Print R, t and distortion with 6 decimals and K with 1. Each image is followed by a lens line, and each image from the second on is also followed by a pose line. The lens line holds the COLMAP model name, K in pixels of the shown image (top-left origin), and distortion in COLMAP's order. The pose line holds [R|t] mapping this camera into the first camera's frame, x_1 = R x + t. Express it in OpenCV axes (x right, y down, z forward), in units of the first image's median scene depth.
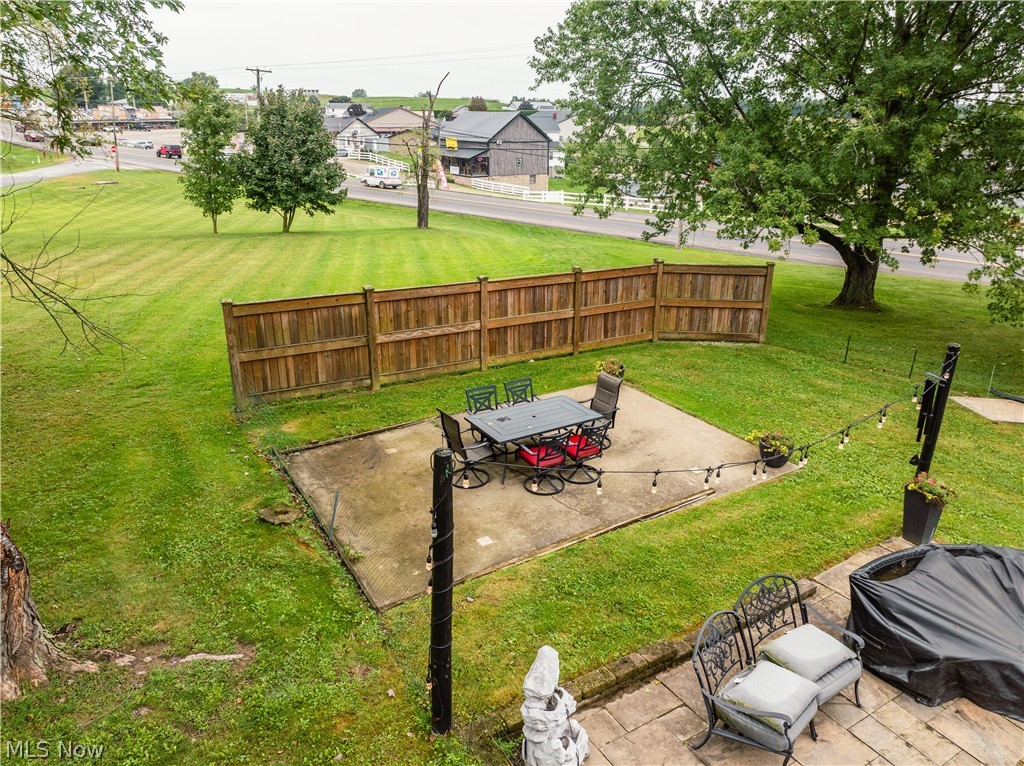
lens RADIAL K [[702.1, 0, 514.1], [0, 702.1, 385.0], [0, 0, 1]] dist [-0.057948, 0.014199]
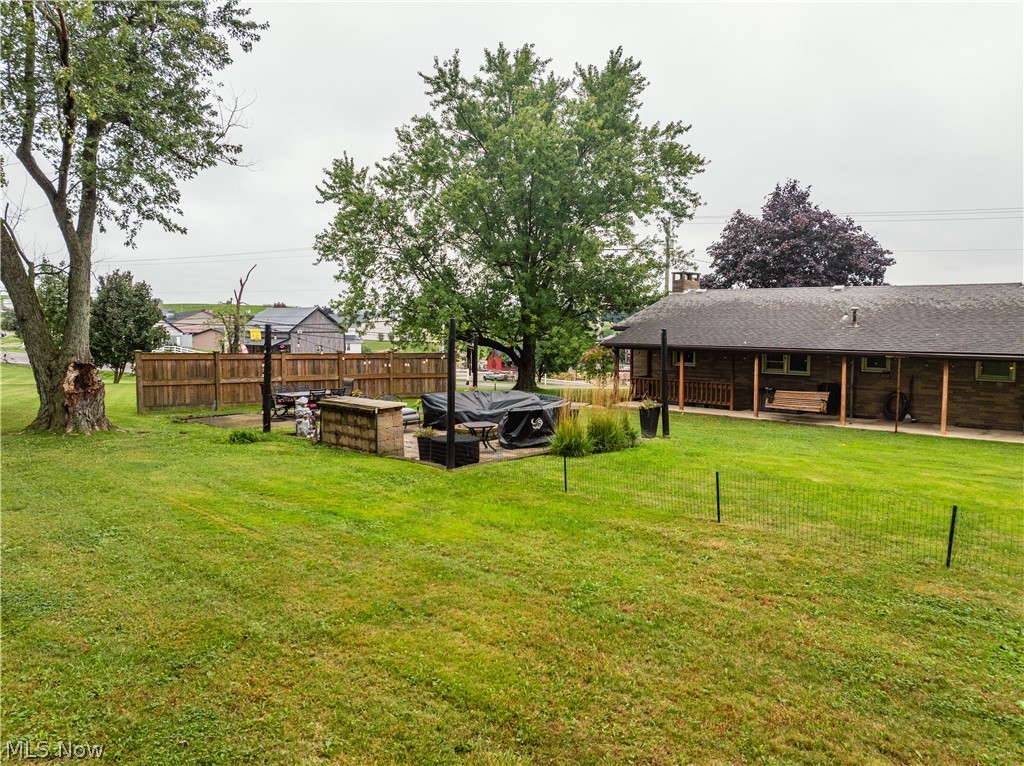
lens RADIAL K [[702.1, 0, 515.7], [0, 702.1, 382.8], [0, 0, 1]] dist [-0.057948, 0.014199]
pose [[0.962283, -0.028537, 0.270548, 0.043840], [0.103059, 0.958601, -0.265448, 0.458720], [-0.251773, 0.283319, 0.925387, -0.771168]]
